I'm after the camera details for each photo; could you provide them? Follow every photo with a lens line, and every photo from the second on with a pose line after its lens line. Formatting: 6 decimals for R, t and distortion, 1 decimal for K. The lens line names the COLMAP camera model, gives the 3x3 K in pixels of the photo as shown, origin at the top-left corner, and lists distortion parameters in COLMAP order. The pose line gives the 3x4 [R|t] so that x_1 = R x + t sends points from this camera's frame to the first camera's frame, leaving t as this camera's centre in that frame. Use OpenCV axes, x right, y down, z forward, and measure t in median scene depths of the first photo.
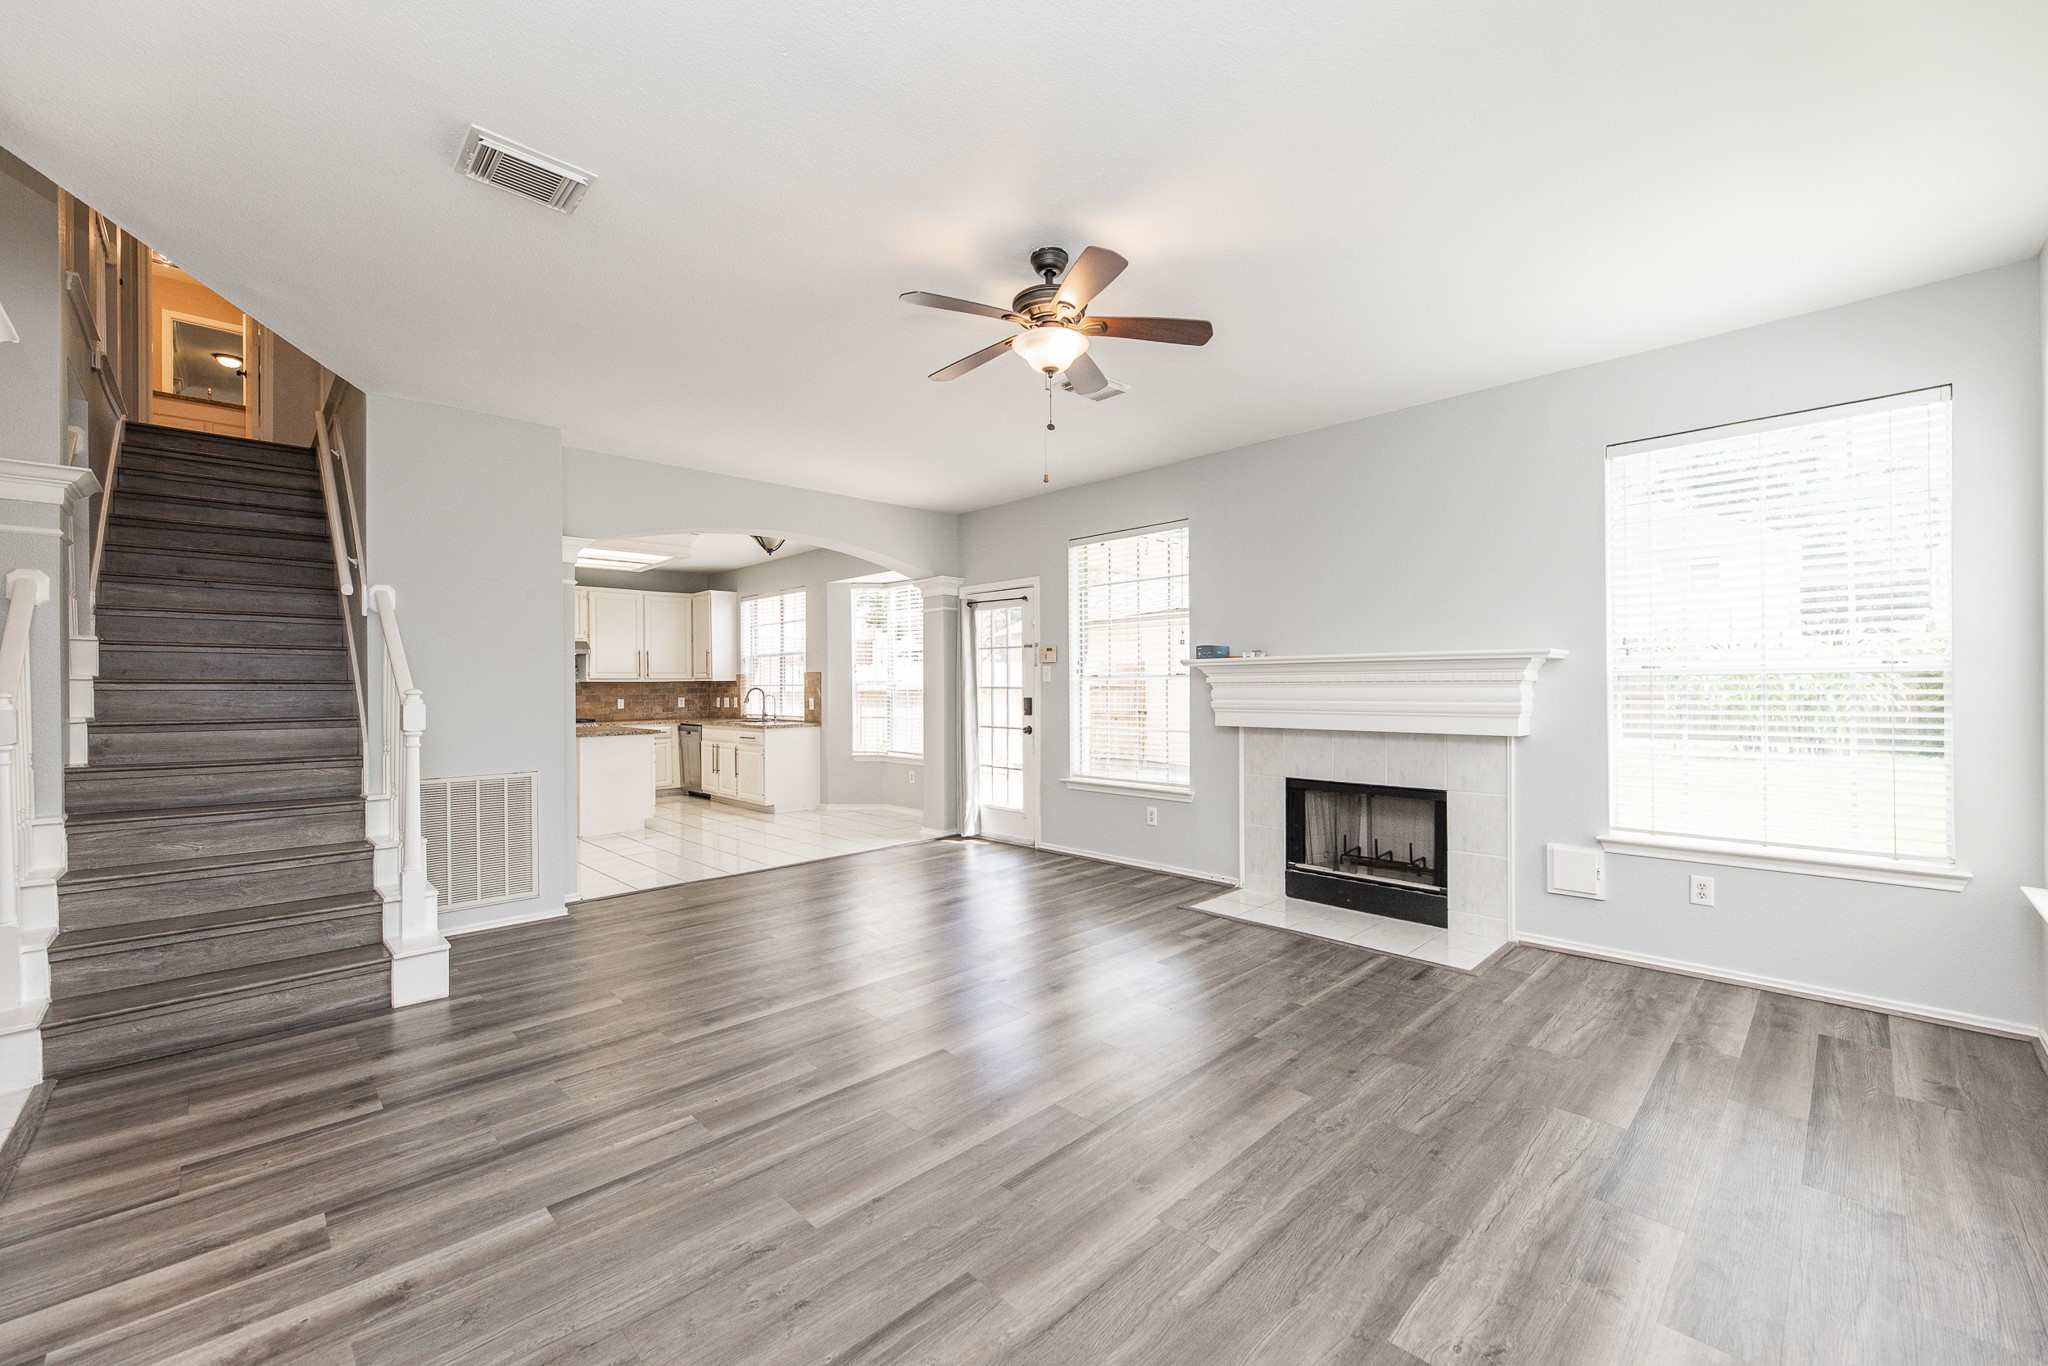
lens RADIAL K [[821.9, 0, 1036.2], [0, 821.9, 679.6], [0, 0, 1]] dist [-0.002221, 0.000011]
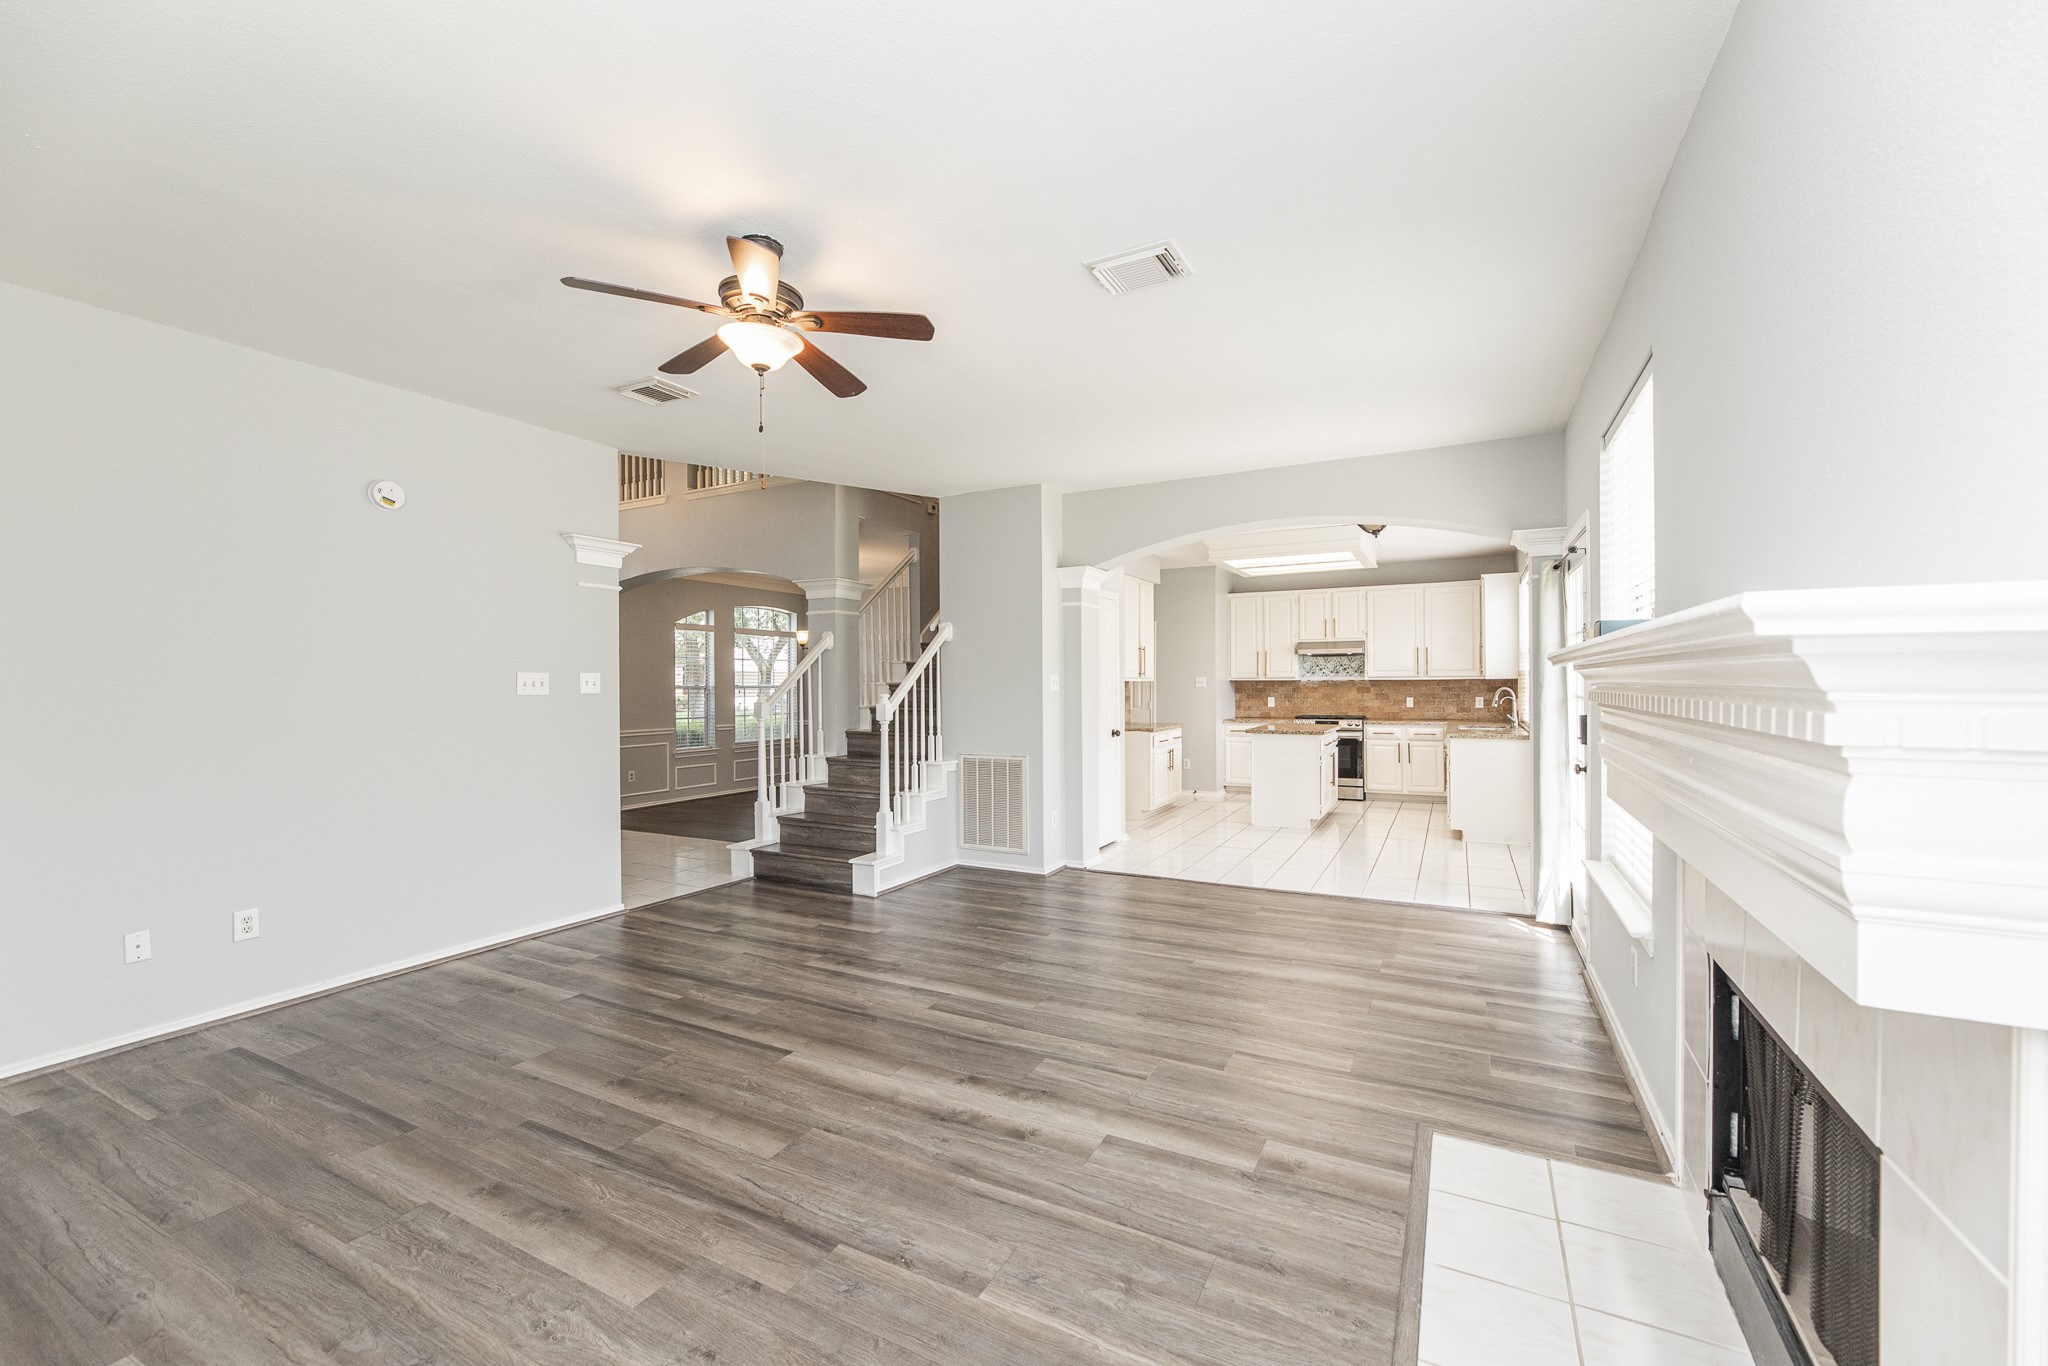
lens RADIAL K [[821.9, 0, 1045.2], [0, 821.9, 679.9], [0, 0, 1]] dist [-0.002221, 0.000011]
pose [[0.309234, 0.003116, -0.950981, 0.446252], [0.009825, 0.999931, 0.006472, -0.011749], [0.950935, -0.011345, 0.309182, 0.451248]]
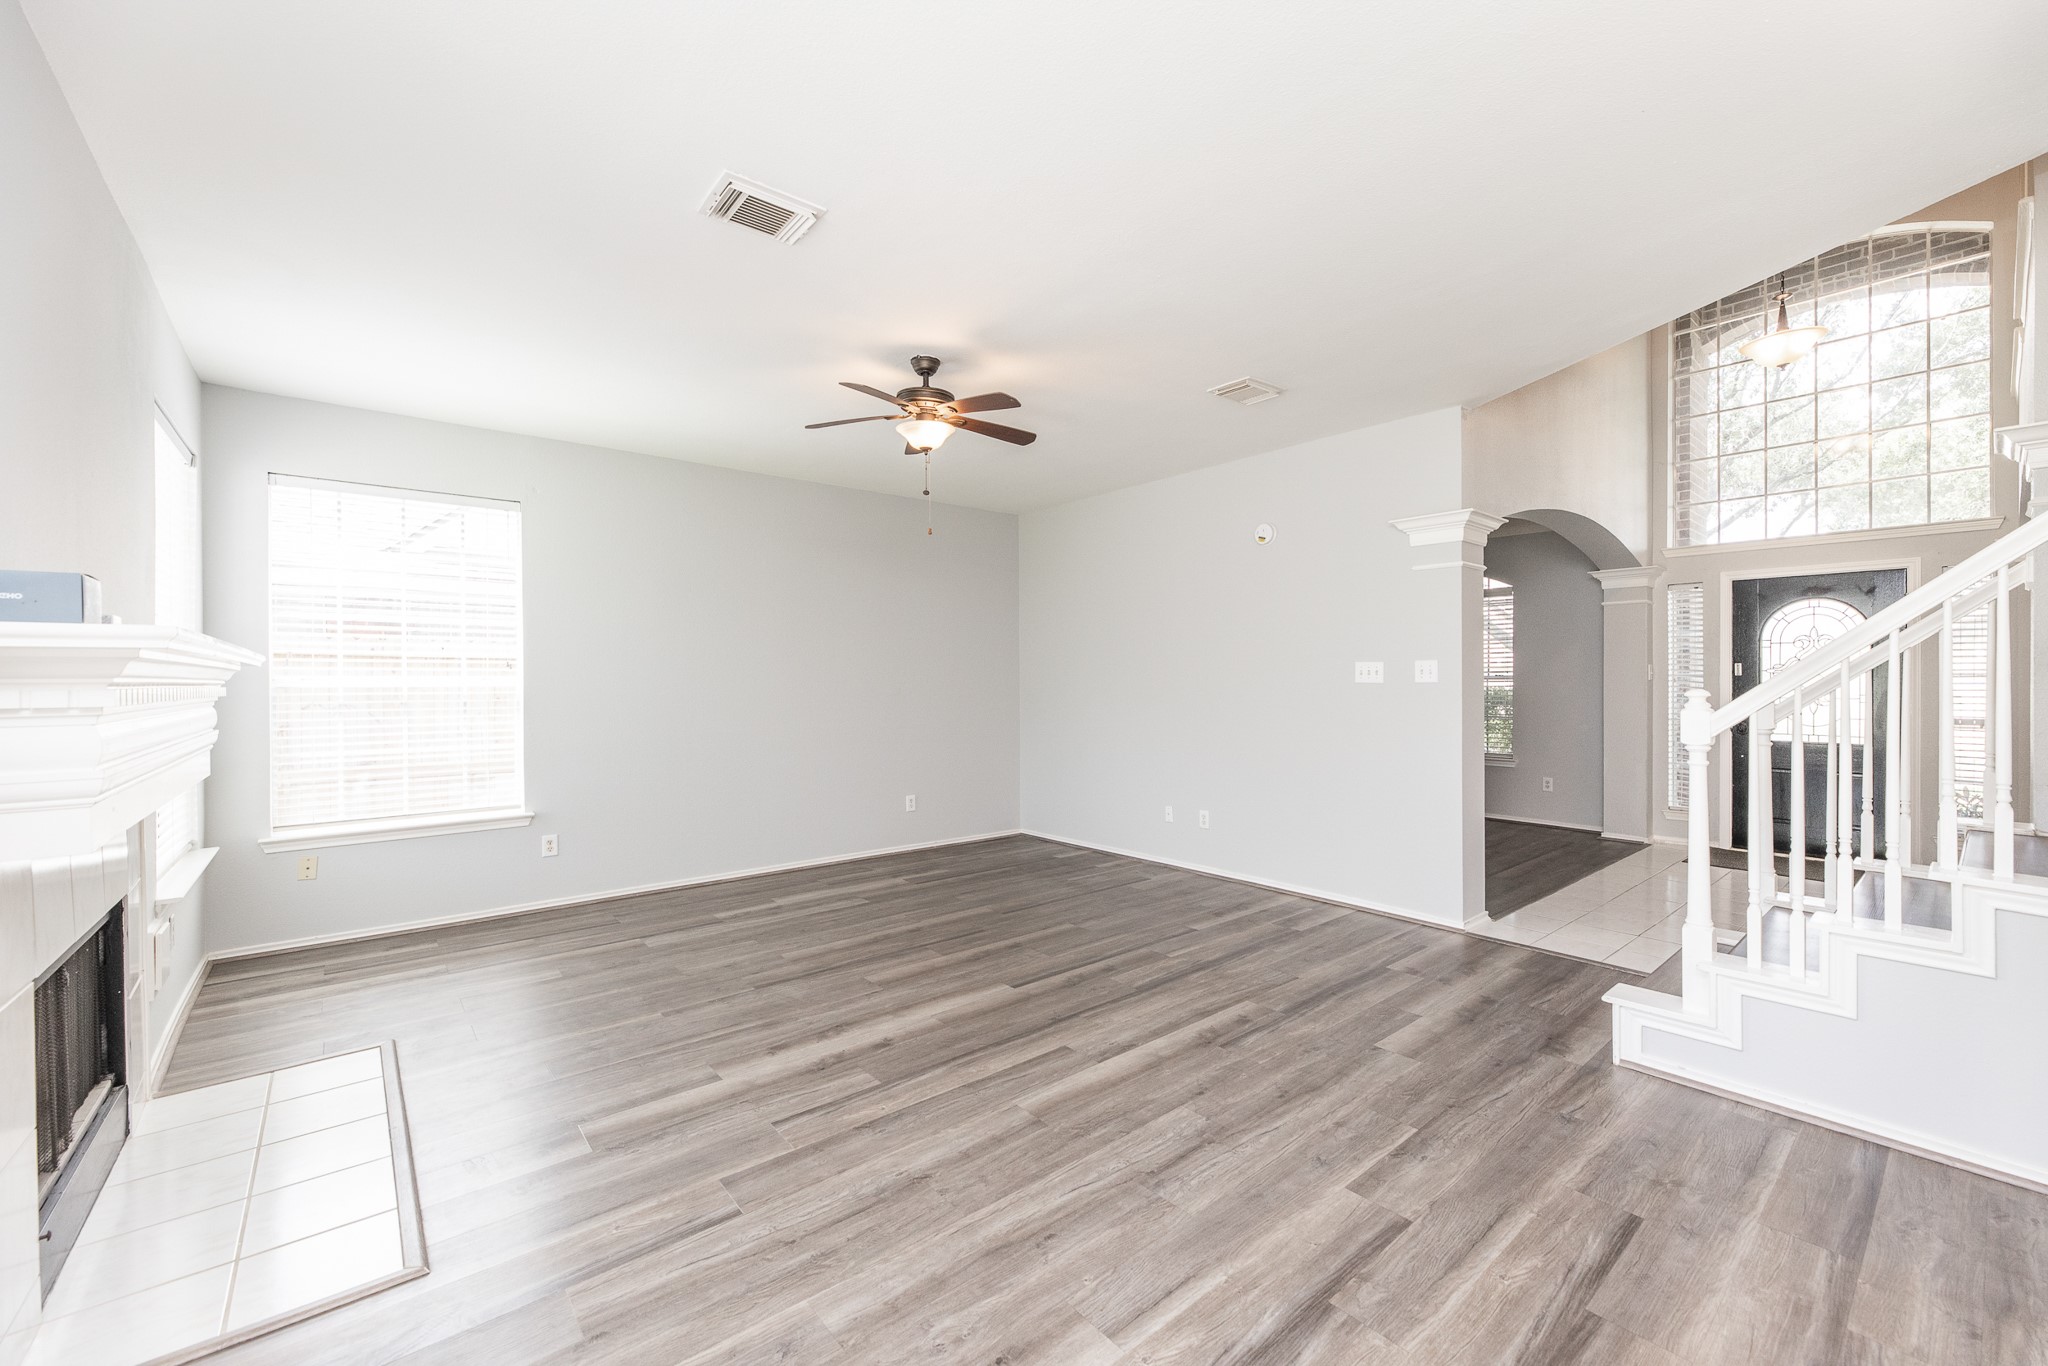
lens RADIAL K [[821.9, 0, 1035.5], [0, 821.9, 688.4], [0, 0, 1]] dist [-0.002221, 0.000011]
pose [[-0.996474, 0.011379, 0.083126, -0.114705], [0.011748, 0.999923, 0.003949, -0.000370], [-0.083075, 0.004912, -0.996531, 1.012437]]
